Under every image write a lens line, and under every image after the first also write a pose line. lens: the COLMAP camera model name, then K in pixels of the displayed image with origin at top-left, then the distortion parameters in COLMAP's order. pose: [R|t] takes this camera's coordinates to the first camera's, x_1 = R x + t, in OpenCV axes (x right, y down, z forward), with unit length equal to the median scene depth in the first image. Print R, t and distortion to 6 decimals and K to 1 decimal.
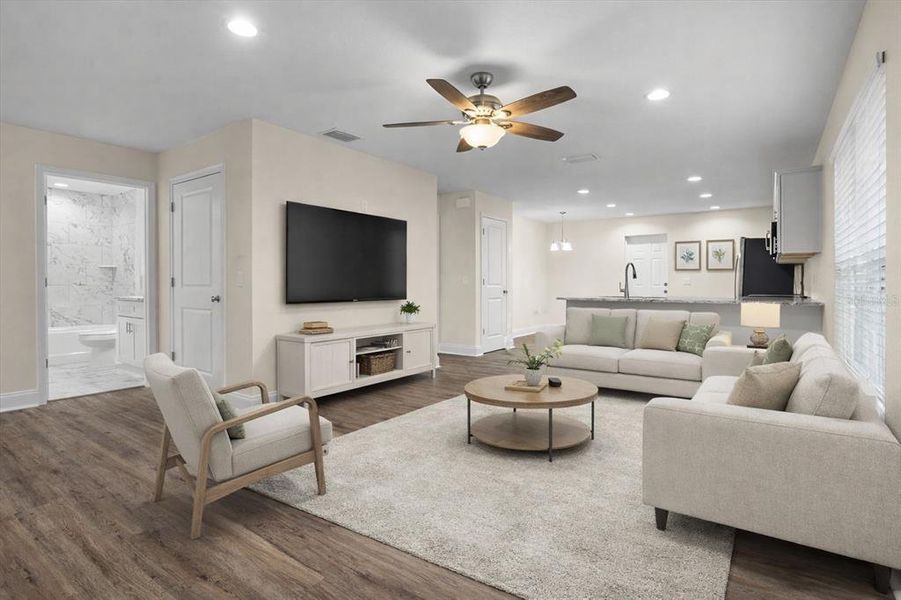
lens RADIAL K [[452.8, 0, 449.8], [0, 452.8, 290.4], [0, 0, 1]] dist [-0.020493, -0.000943]
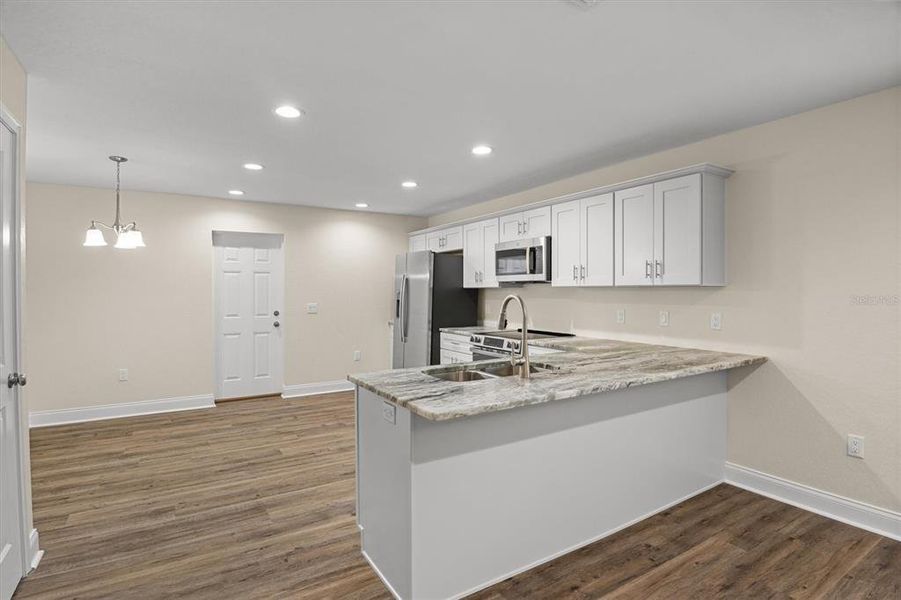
lens RADIAL K [[456.7, 0, 447.6], [0, 456.7, 291.1], [0, 0, 1]] dist [-0.021496, -0.001076]
pose [[0.385182, 0.000800, 0.922840, -0.035134], [0.016454, 0.999835, -0.007734, -0.051049], [-0.922694, 0.018164, 0.385105, 0.739260]]
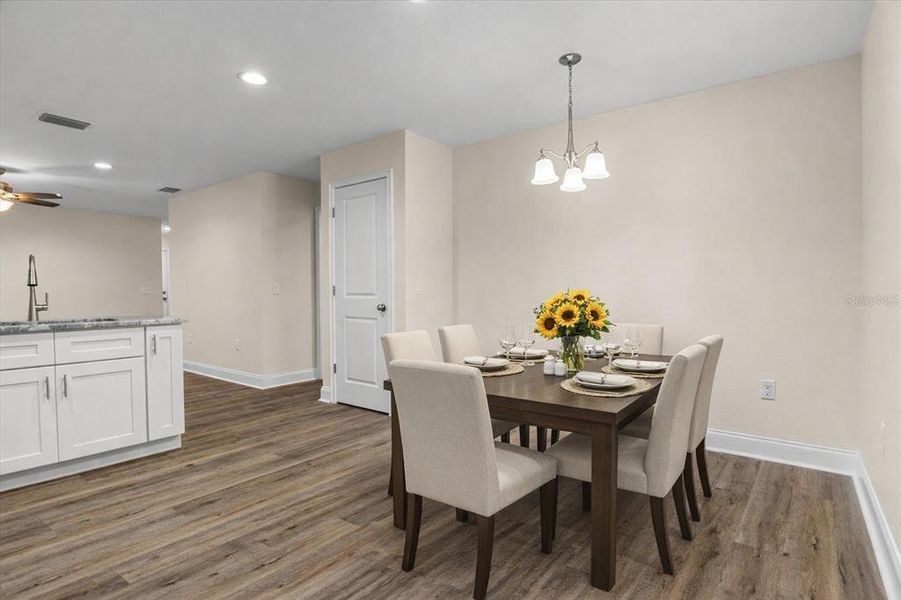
lens RADIAL K [[452.8, 0, 449.8], [0, 452.8, 290.4], [0, 0, 1]] dist [-0.020493, -0.000943]
pose [[-0.020105, -0.003637, -0.999791, 0.765753], [-0.000619, 0.999993, -0.003625, -0.016368], [0.999798, 0.000546, -0.020107, 1.254588]]
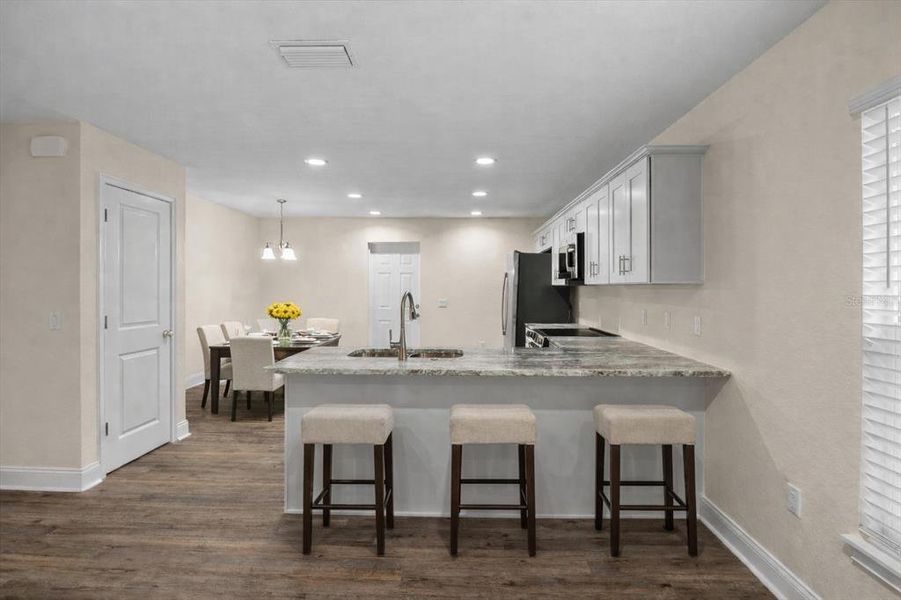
lens RADIAL K [[452.8, 0, 449.8], [0, 452.8, 290.4], [0, 0, 1]] dist [-0.020493, -0.000943]
pose [[0.830840, -0.000939, 0.556511, 0.118966], [0.007299, 0.999931, -0.009210, -0.047034], [-0.556464, 0.011715, 0.830789, 0.434100]]
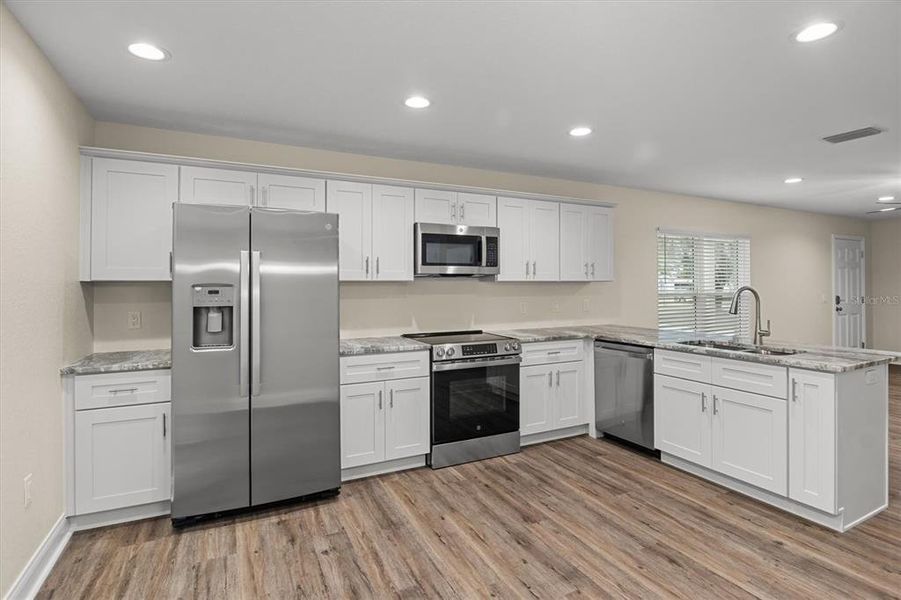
lens RADIAL K [[452.8, 0, 449.8], [0, 452.8, 290.4], [0, 0, 1]] dist [-0.020493, -0.000943]
pose [[-0.888997, -0.003109, 0.457903, 0.399731], [0.007094, 0.999763, 0.020559, -0.060338], [-0.457859, 0.021525, -0.888764, 1.429494]]
